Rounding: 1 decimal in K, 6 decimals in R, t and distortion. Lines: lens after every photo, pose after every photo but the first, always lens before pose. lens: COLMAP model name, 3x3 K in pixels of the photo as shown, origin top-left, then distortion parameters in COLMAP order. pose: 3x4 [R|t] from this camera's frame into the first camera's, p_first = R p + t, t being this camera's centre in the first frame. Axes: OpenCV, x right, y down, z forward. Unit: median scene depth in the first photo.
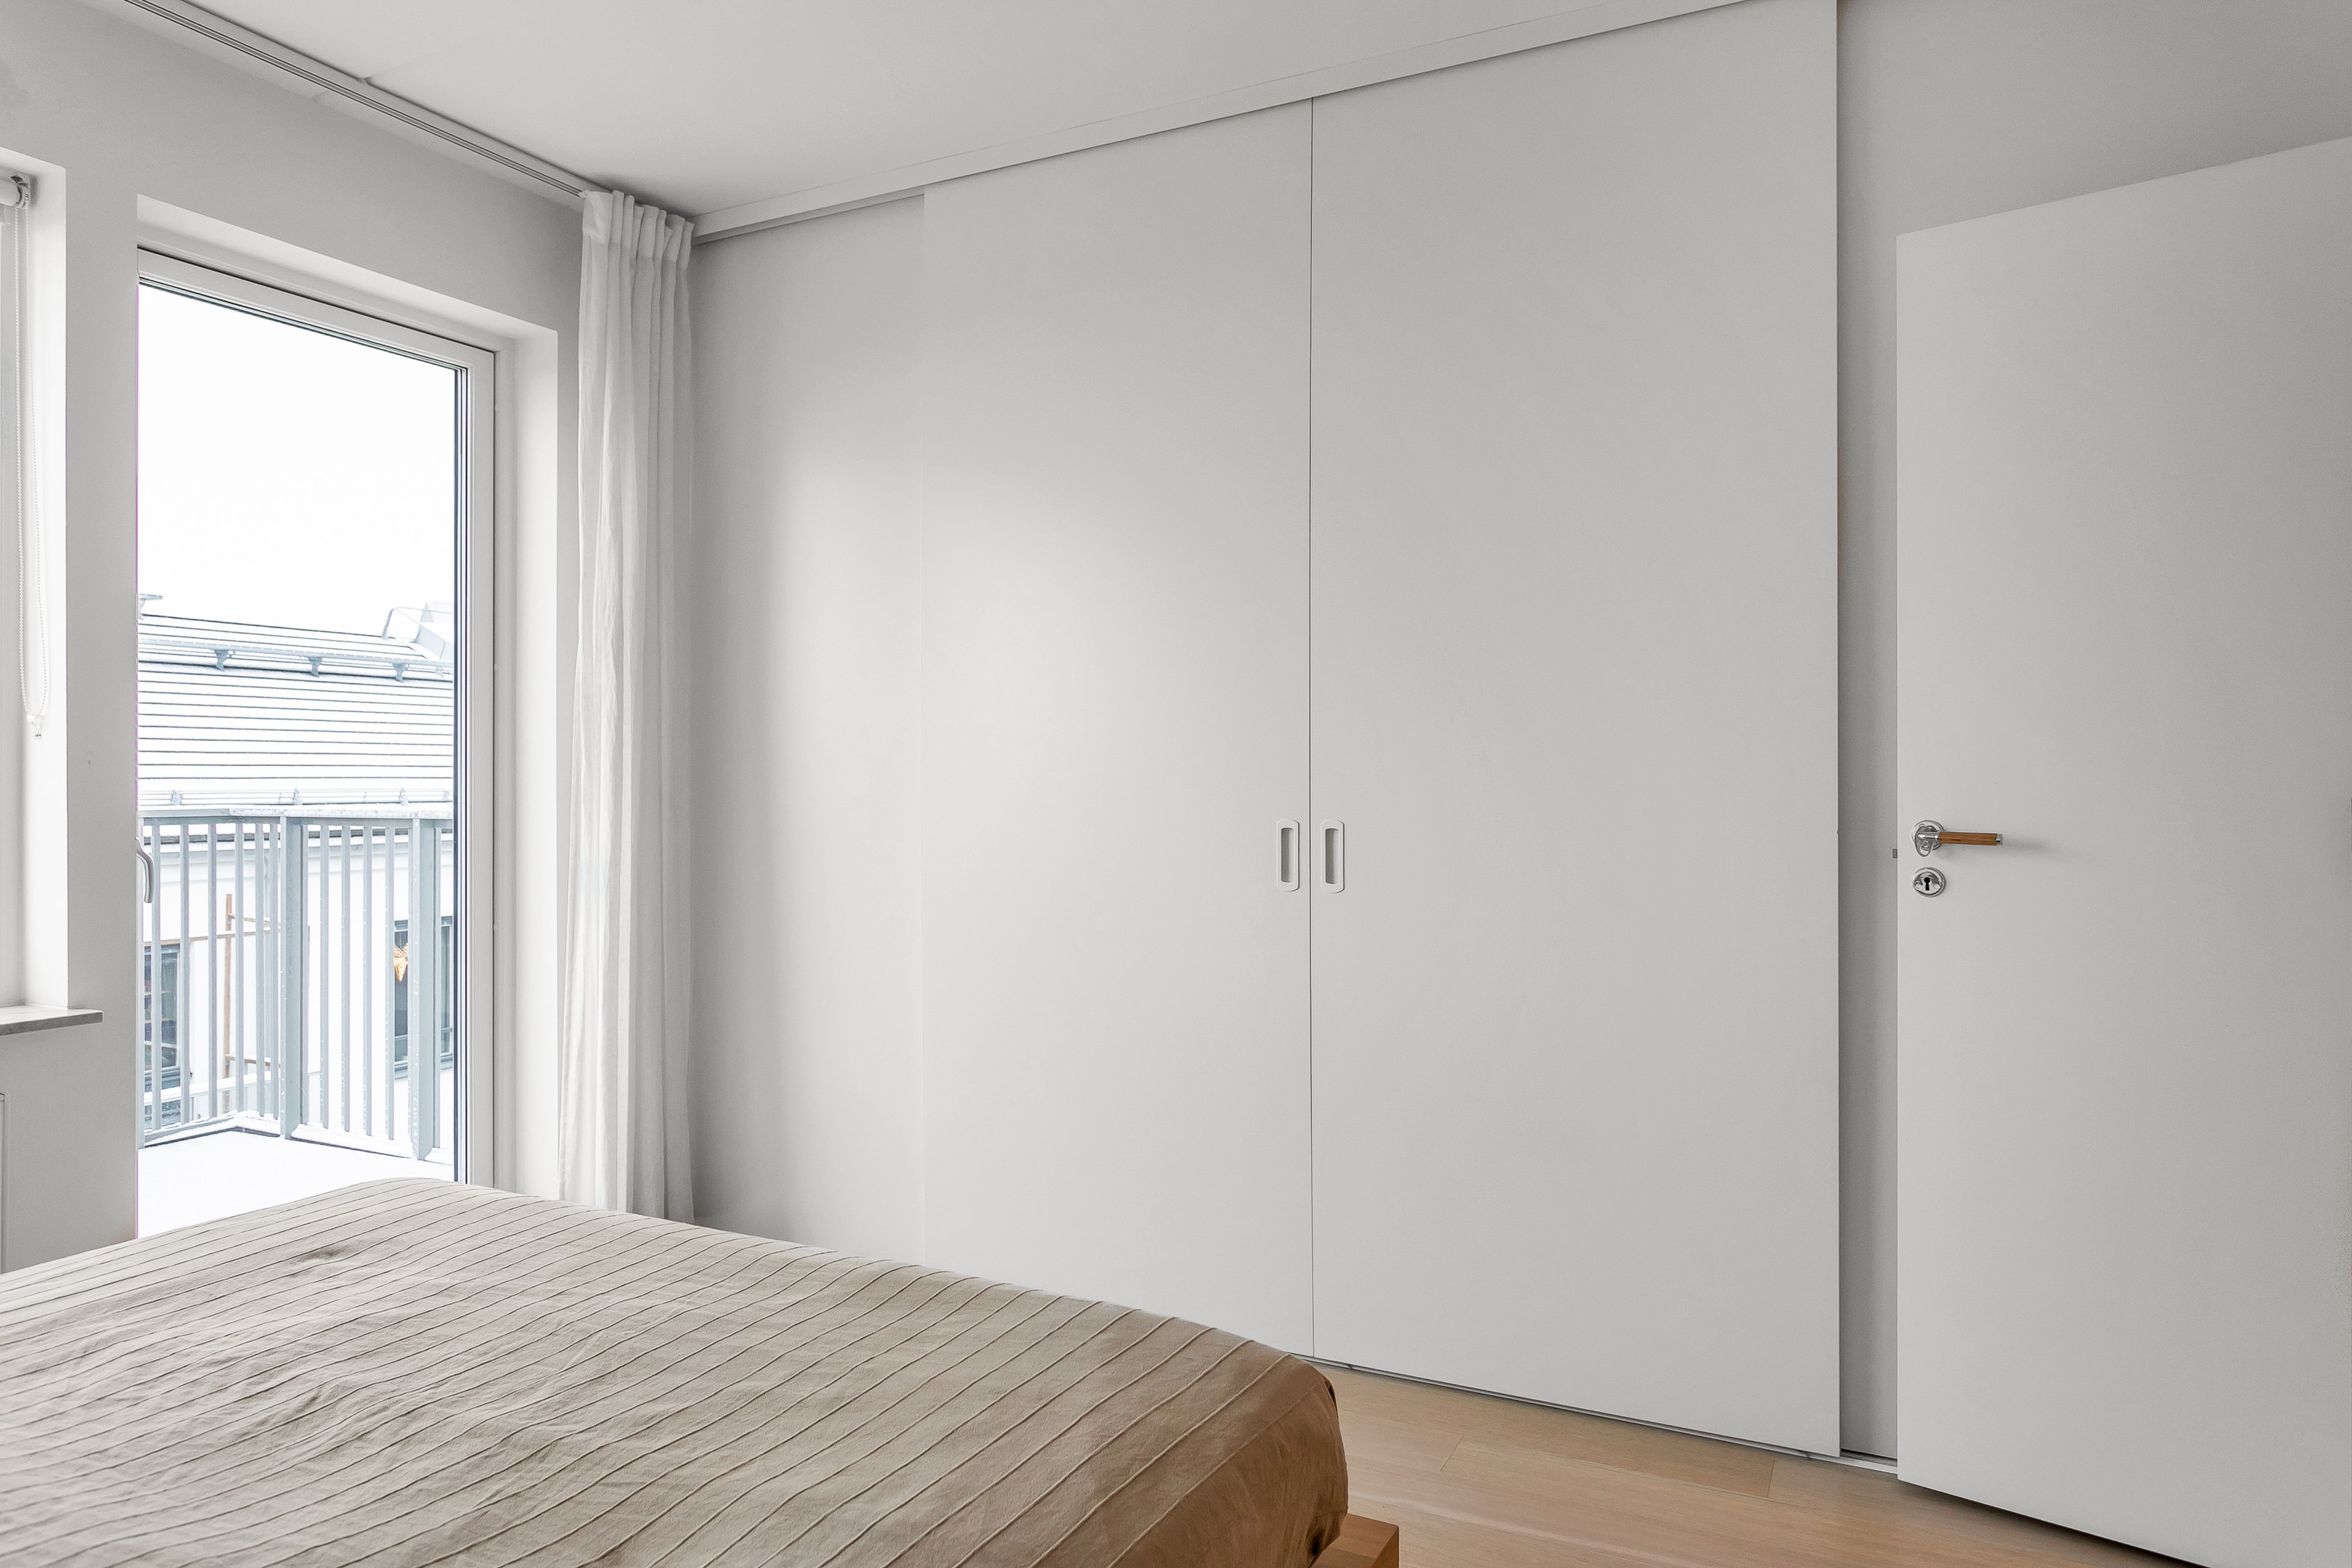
lens RADIAL K [[1433.1, 0, 1179.6], [0, 1433.1, 783.5], [0, 0, 1]] dist [-0.003575, 0.002143]
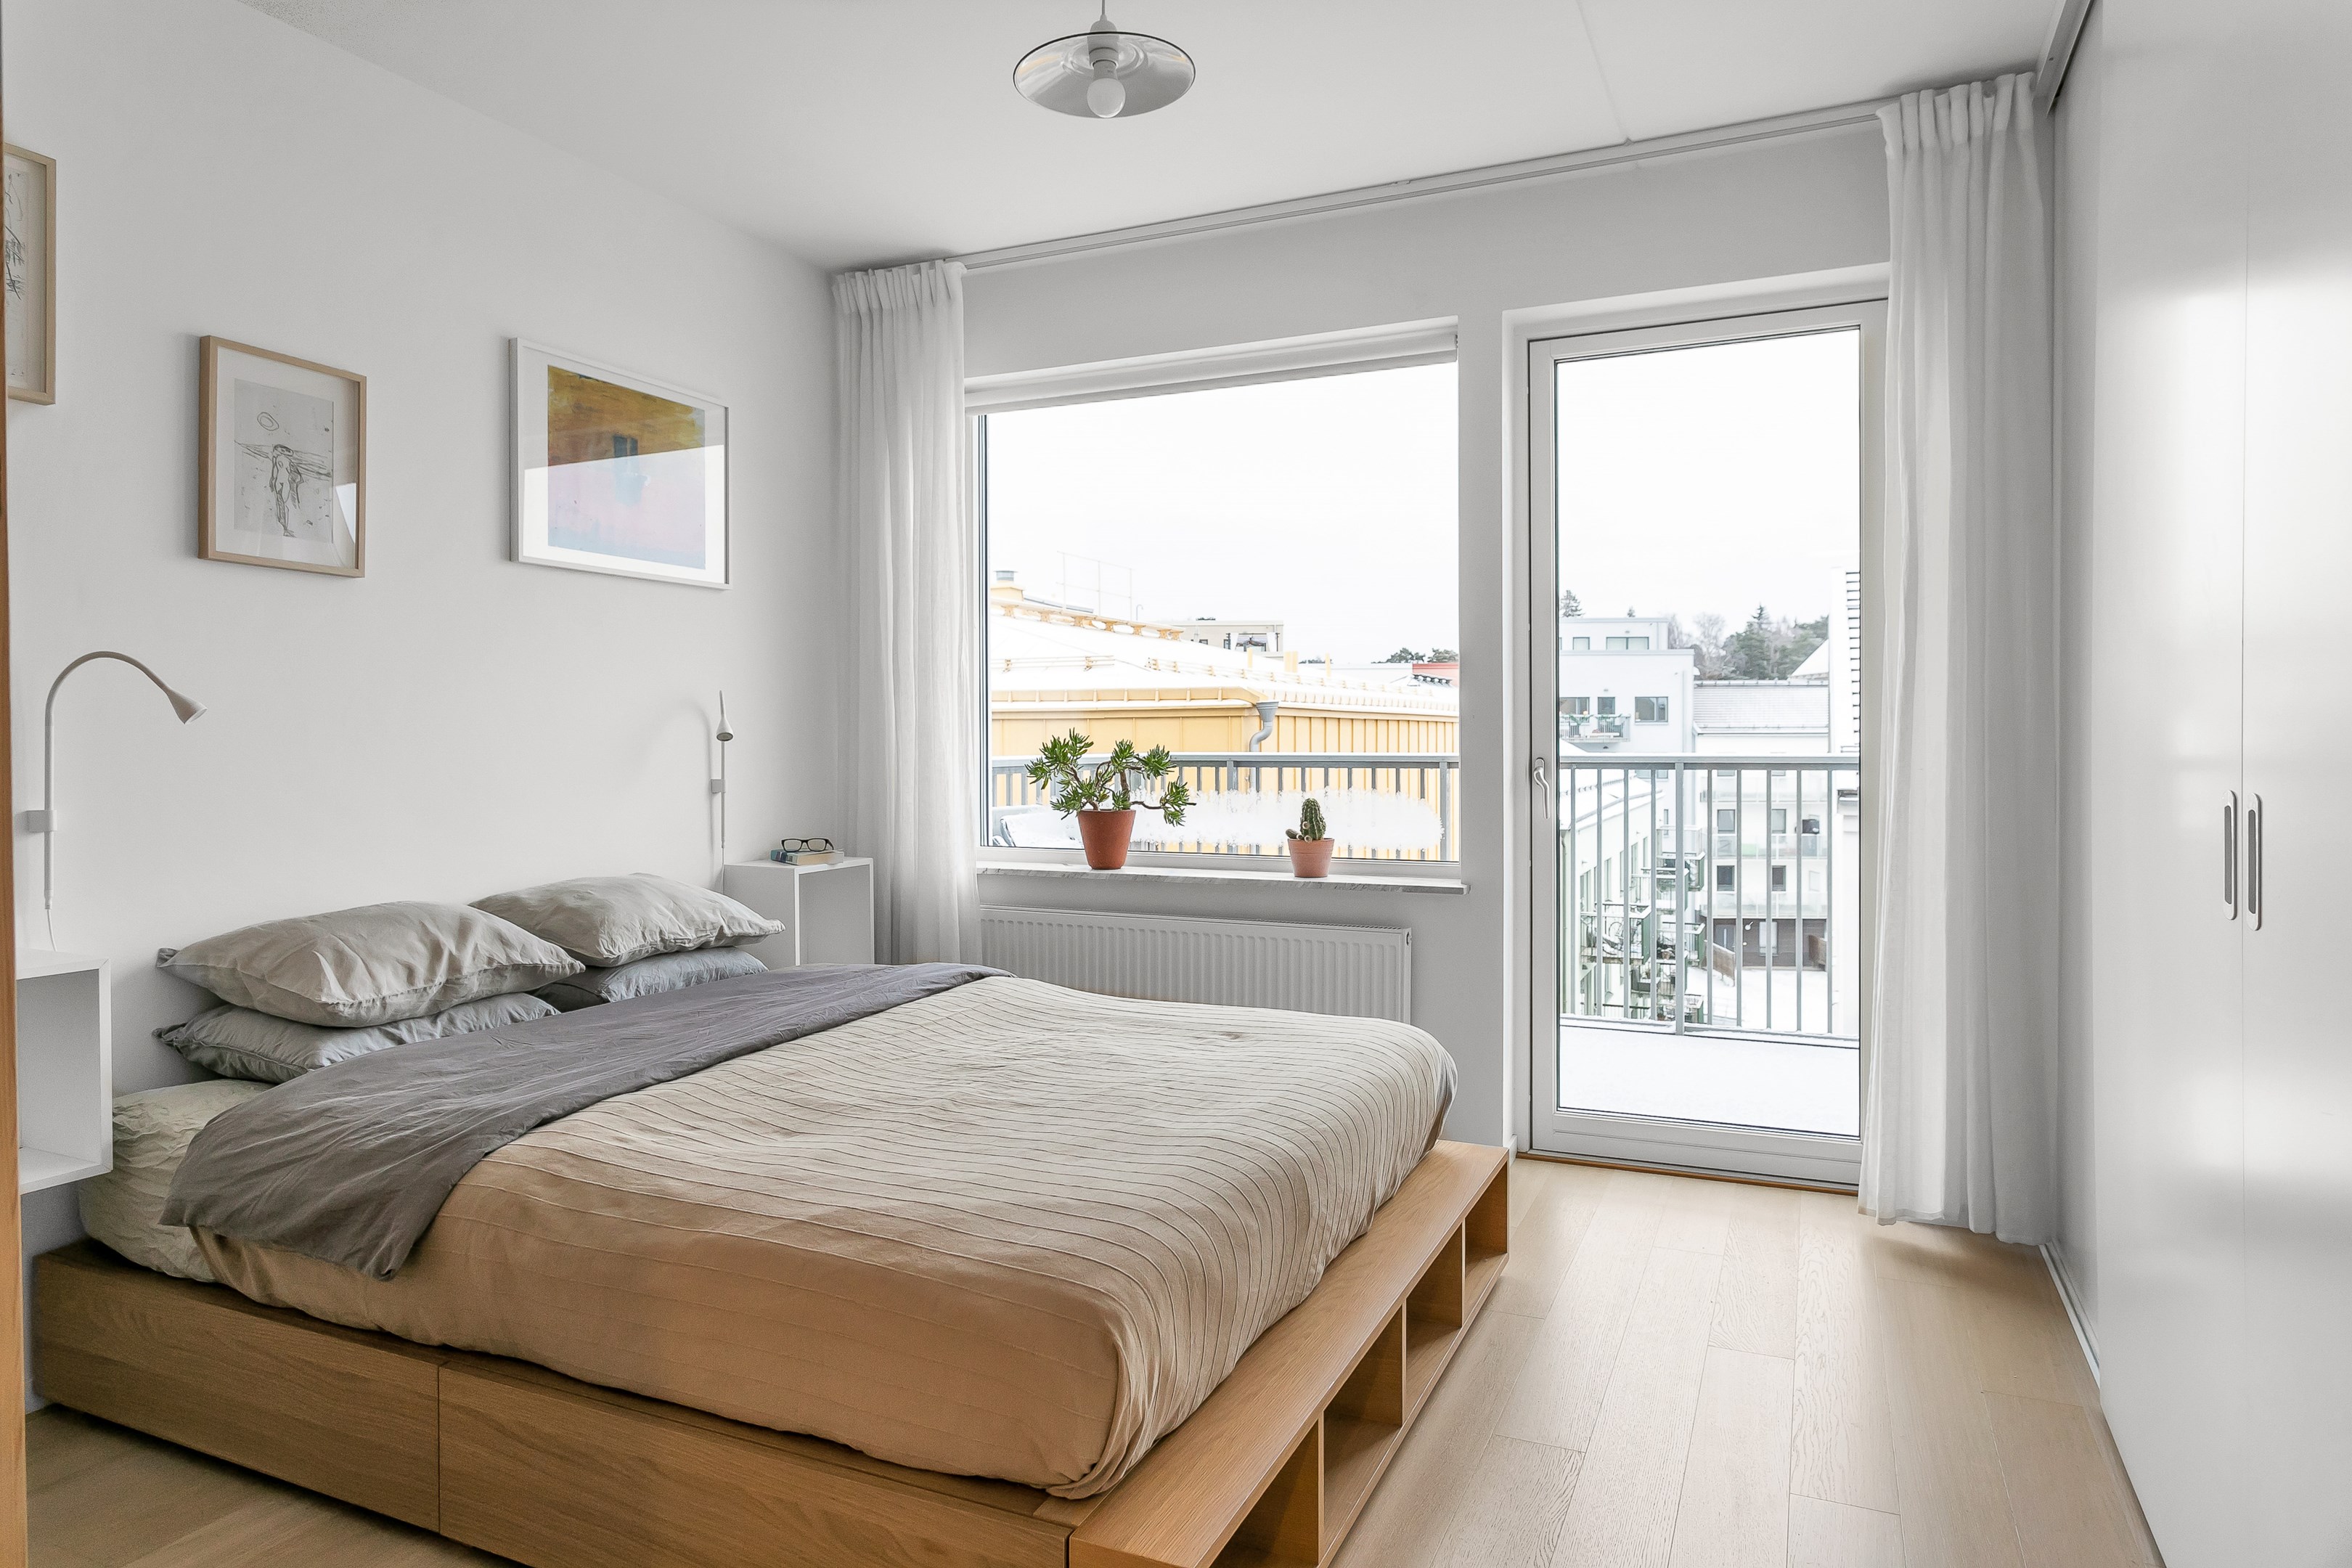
lens RADIAL K [[1433.1, 0, 1176.3], [0, 1433.1, 738.3], [0, 0, 1]] dist [-0.003575, 0.002143]
pose [[0.045720, 0.002700, -0.998951, 1.173125], [0.000100, 0.999996, 0.002708, 0.007934], [0.998954, -0.000224, 0.045720, 1.089685]]
